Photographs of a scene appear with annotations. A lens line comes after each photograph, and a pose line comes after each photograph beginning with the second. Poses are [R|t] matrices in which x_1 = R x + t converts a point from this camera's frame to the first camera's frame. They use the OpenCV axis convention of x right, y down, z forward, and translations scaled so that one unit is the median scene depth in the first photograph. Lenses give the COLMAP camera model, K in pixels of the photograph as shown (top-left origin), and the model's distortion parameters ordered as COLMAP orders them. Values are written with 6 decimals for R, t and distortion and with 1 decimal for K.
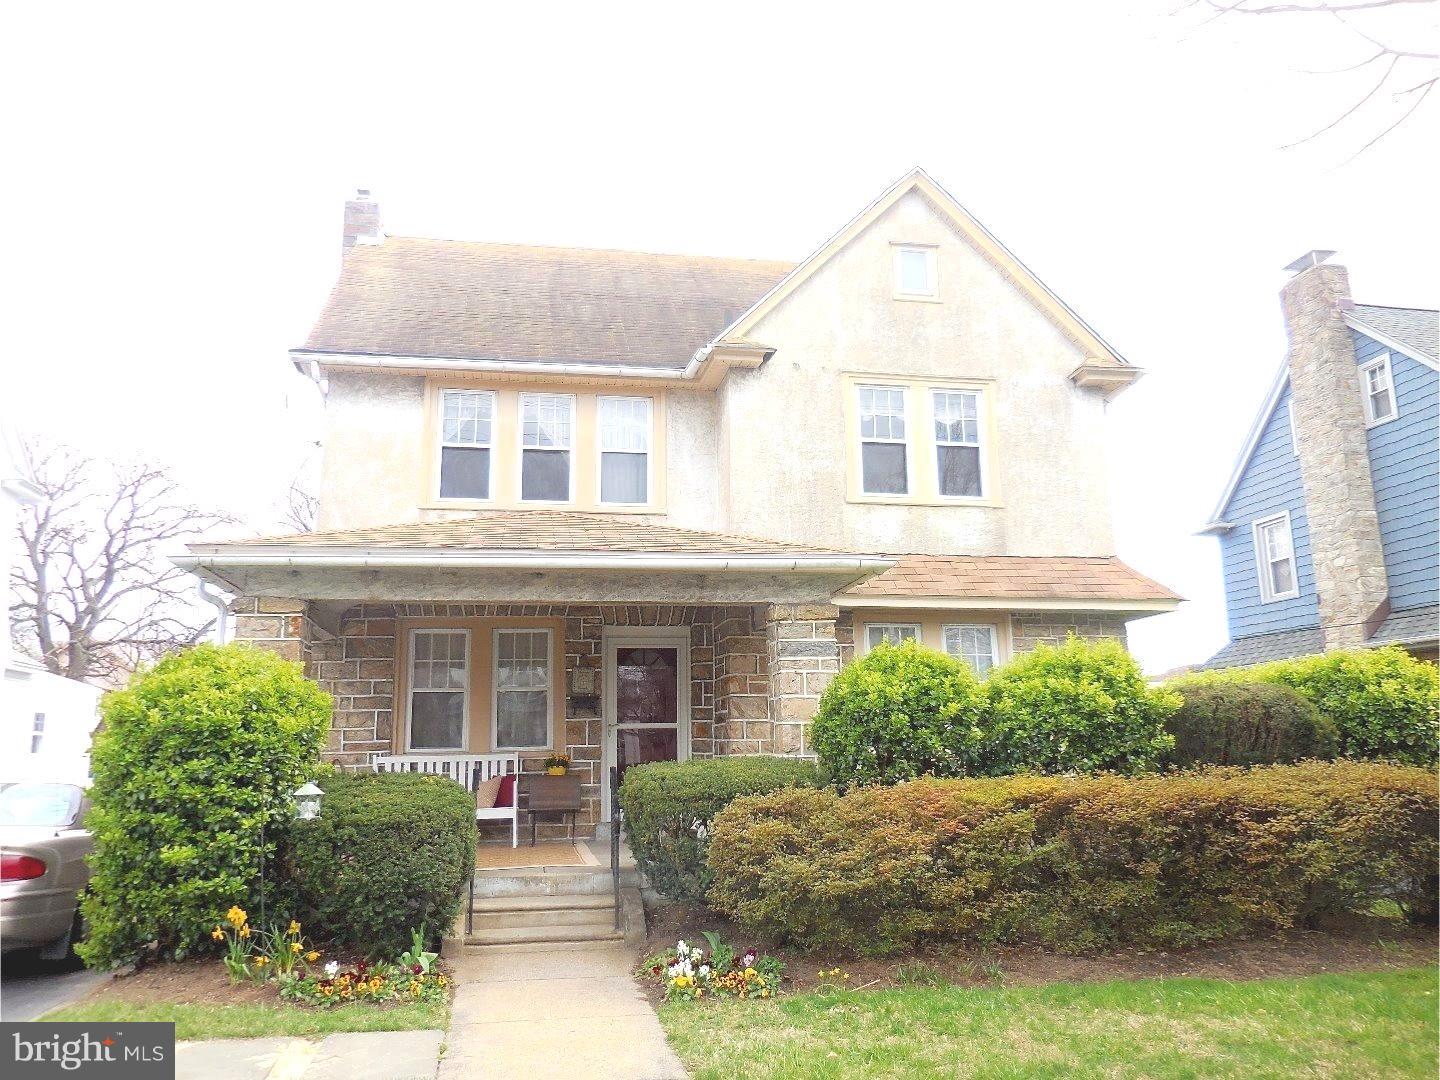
lens RADIAL K [[1071.3, 0, 722.3], [0, 1071.3, 513.9], [0, 0, 1]] dist [-0.056120, 0.000084]
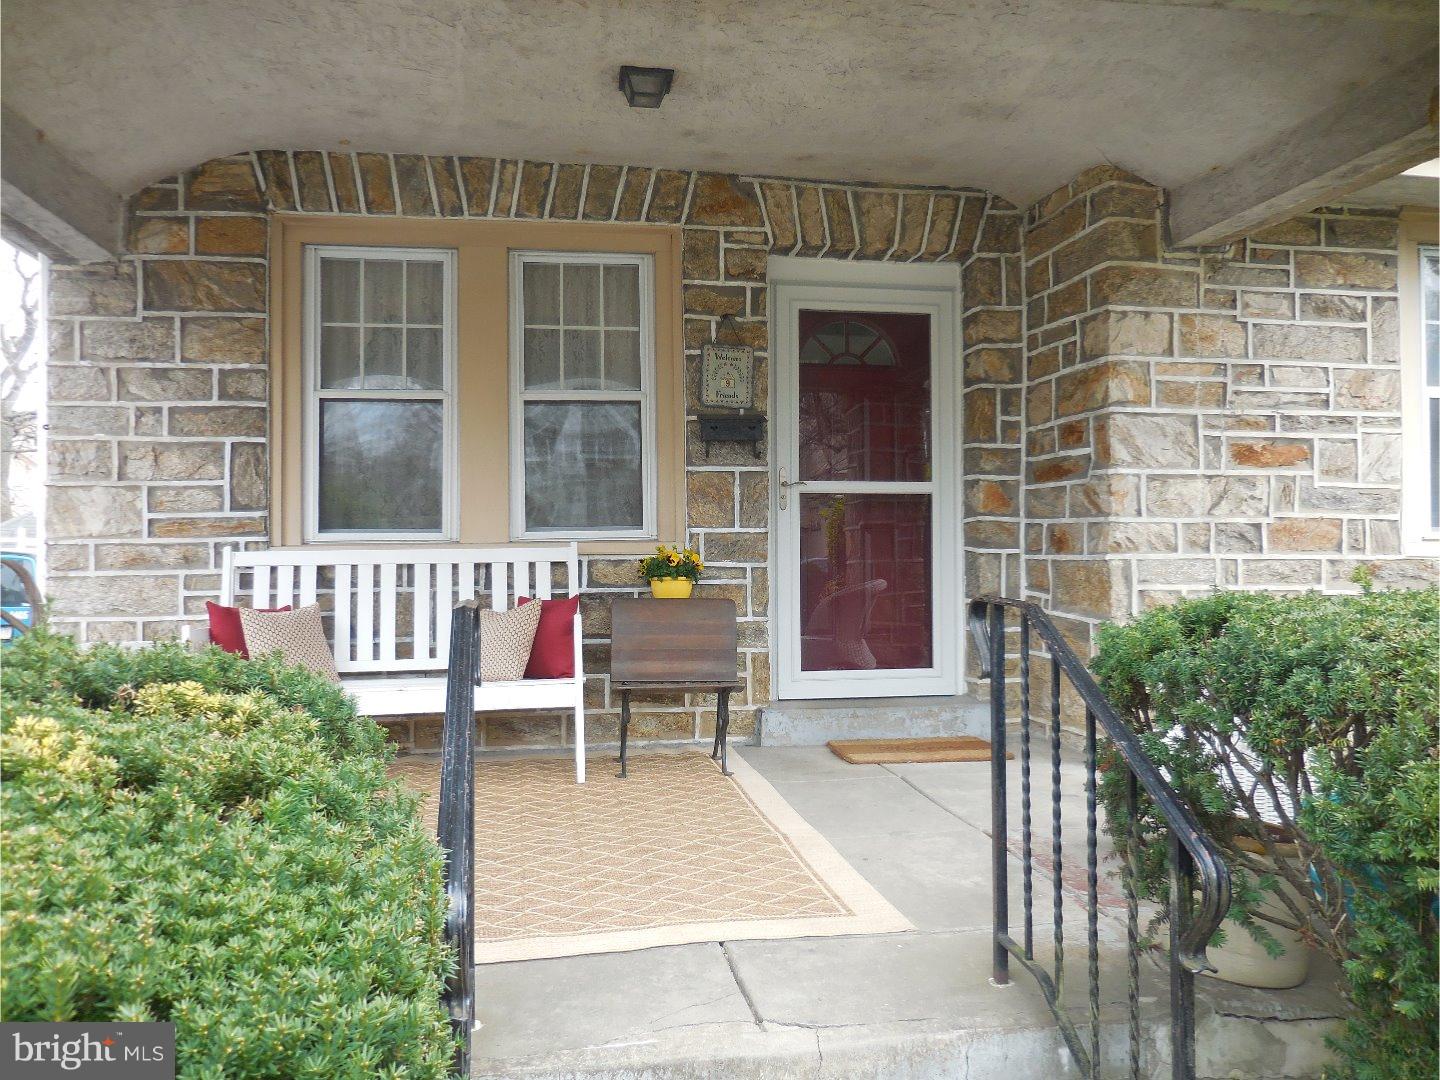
lens RADIAL K [[1095.0, 0, 721.4], [0, 1095.0, 544.9], [0, 0, 1]] dist [-0.002718, 0.007881]
pose [[0.999839, 0.014396, -0.010745, -0.131140], [-0.011713, 0.975956, 0.217654, 0.130880], [0.013620, -0.217493, 0.975967, 0.583973]]
